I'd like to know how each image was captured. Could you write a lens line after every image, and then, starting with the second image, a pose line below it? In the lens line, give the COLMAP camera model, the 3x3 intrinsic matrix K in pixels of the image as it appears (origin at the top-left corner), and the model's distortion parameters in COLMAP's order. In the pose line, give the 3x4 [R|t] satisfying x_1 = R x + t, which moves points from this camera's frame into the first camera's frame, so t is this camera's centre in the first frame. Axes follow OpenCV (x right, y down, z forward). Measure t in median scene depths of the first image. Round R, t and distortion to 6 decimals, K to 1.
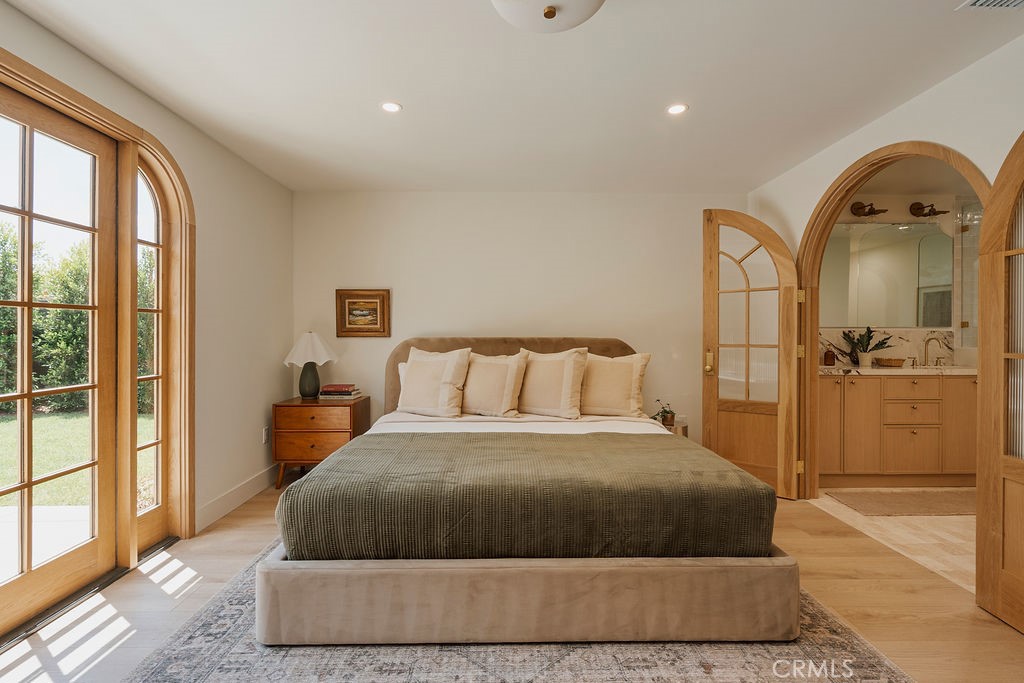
lens RADIAL K [[468.5, 0, 477.9], [0, 468.5, 334.7], [0, 0, 1]] dist [-0.003792, 0.000131]
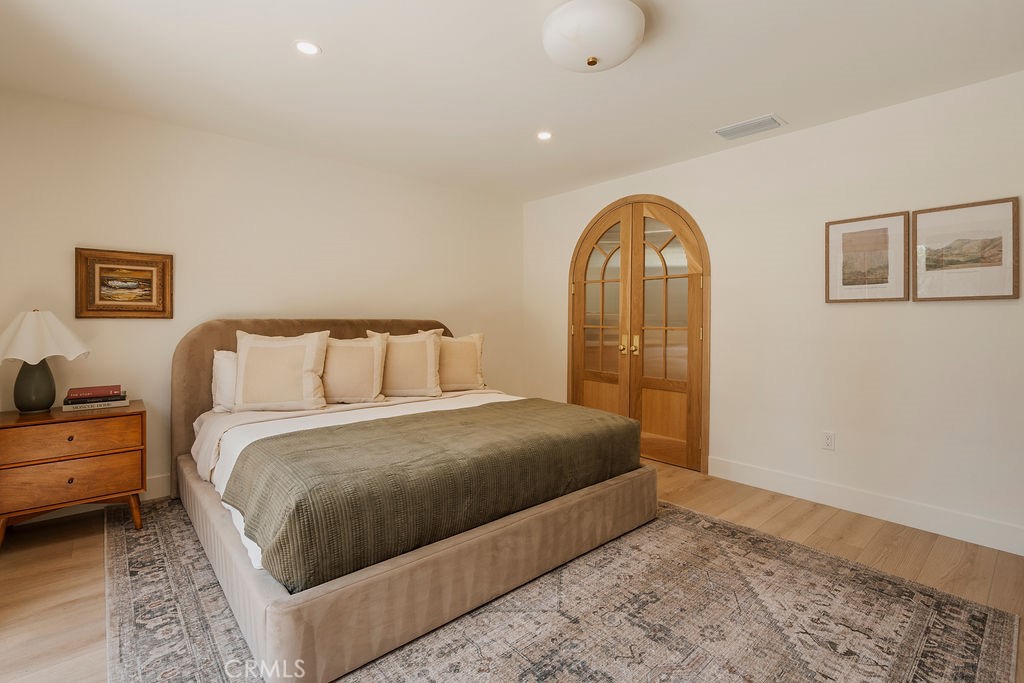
lens RADIAL K [[483.8, 0, 515.2], [0, 483.8, 321.1], [0, 0, 1]] dist [-0.001128, 0.000168]
pose [[0.746203, -0.000583, 0.665719, -0.383568], [-0.005264, 0.999963, 0.006777, 0.001669], [-0.665698, -0.008562, 0.746172, 0.069313]]
